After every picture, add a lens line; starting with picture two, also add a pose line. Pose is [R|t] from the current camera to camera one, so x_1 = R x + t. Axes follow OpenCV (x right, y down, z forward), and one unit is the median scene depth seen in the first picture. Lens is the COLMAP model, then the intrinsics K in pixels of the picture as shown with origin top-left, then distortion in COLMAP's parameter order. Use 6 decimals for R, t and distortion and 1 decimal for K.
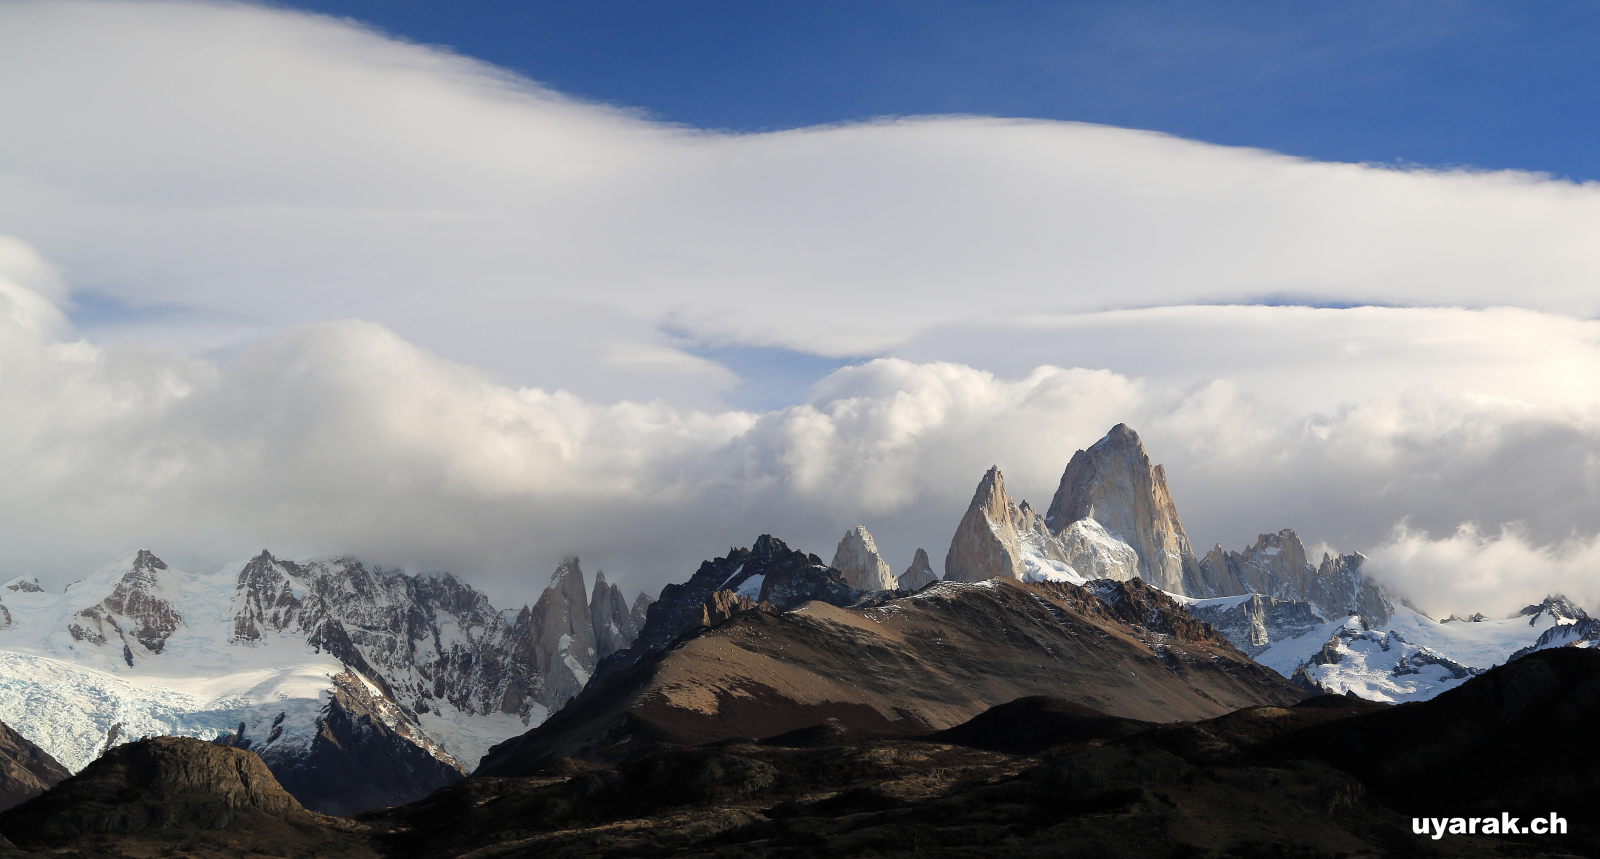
lens RADIAL K [[2474.0, 0, 803.7], [0, 2474.0, 435.6], [0, 0, 1]] dist [-0.007237, 0.000000]
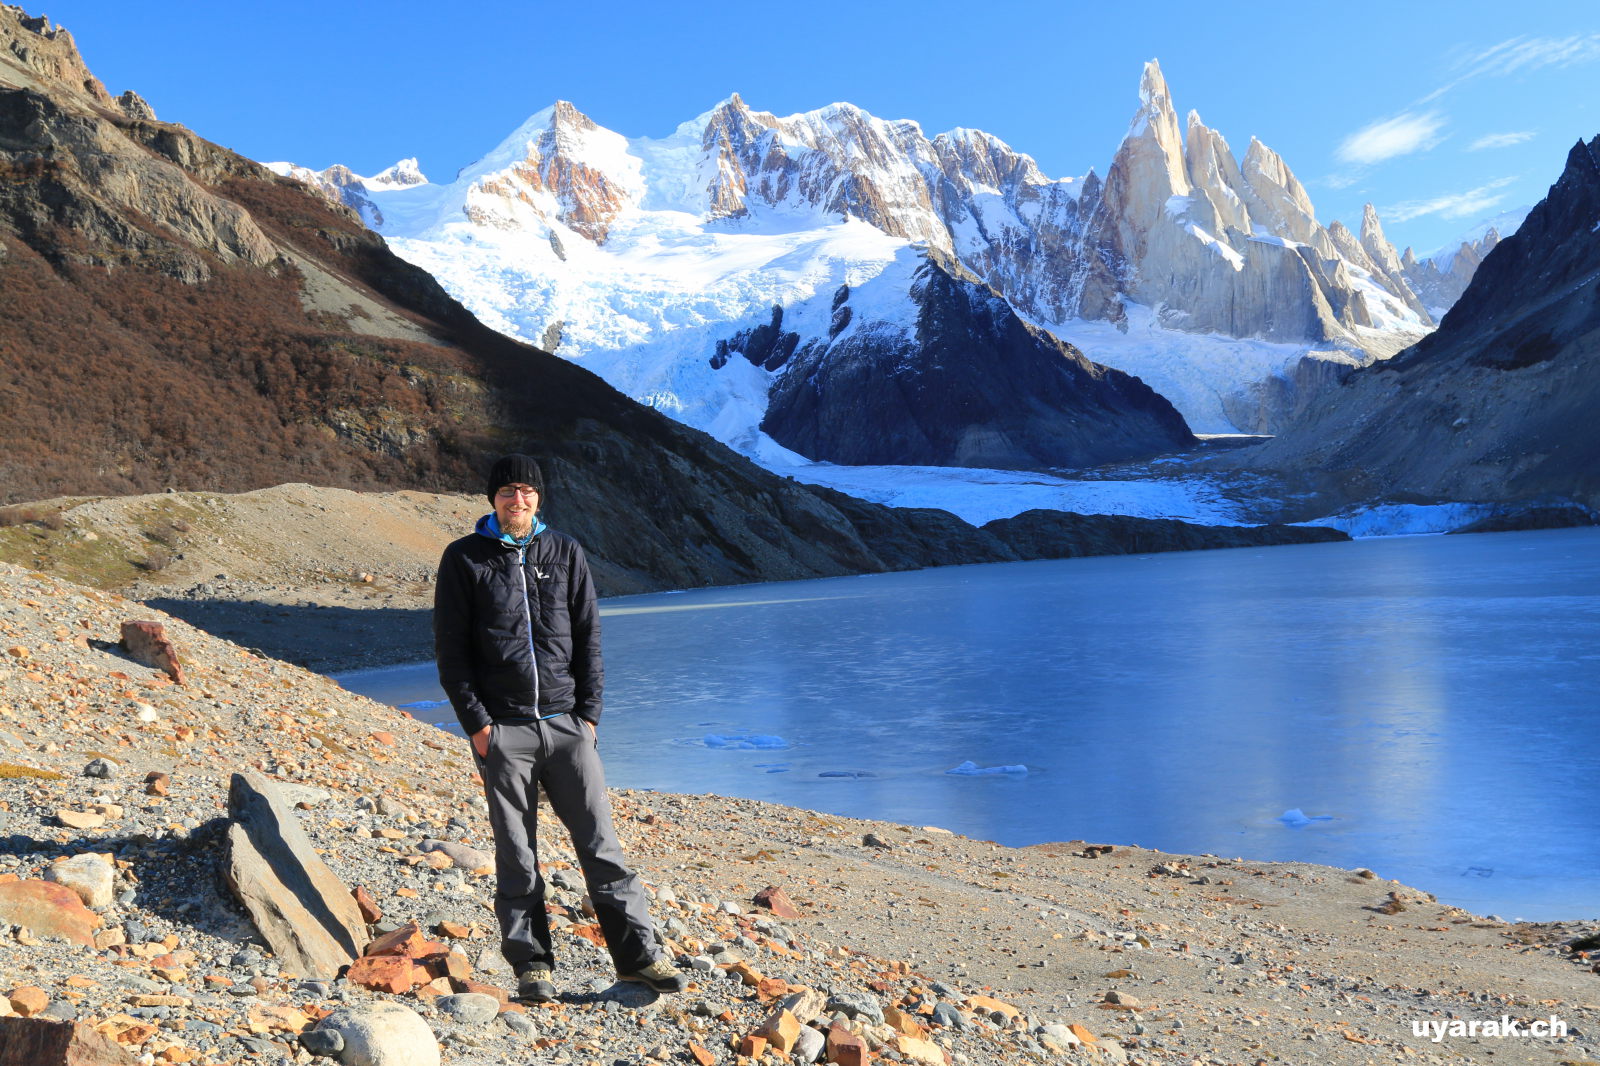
lens RADIAL K [[1889.2, 0, 781.5], [0, 1889.2, 543.1], [0, 0, 1]] dist [-0.099105, 0.000000]
pose [[0.987983, -0.060204, -0.142356, -0.147887], [0.084577, 0.981475, 0.171910, 0.083580], [0.129369, -0.181884, 0.974773, 0.507792]]
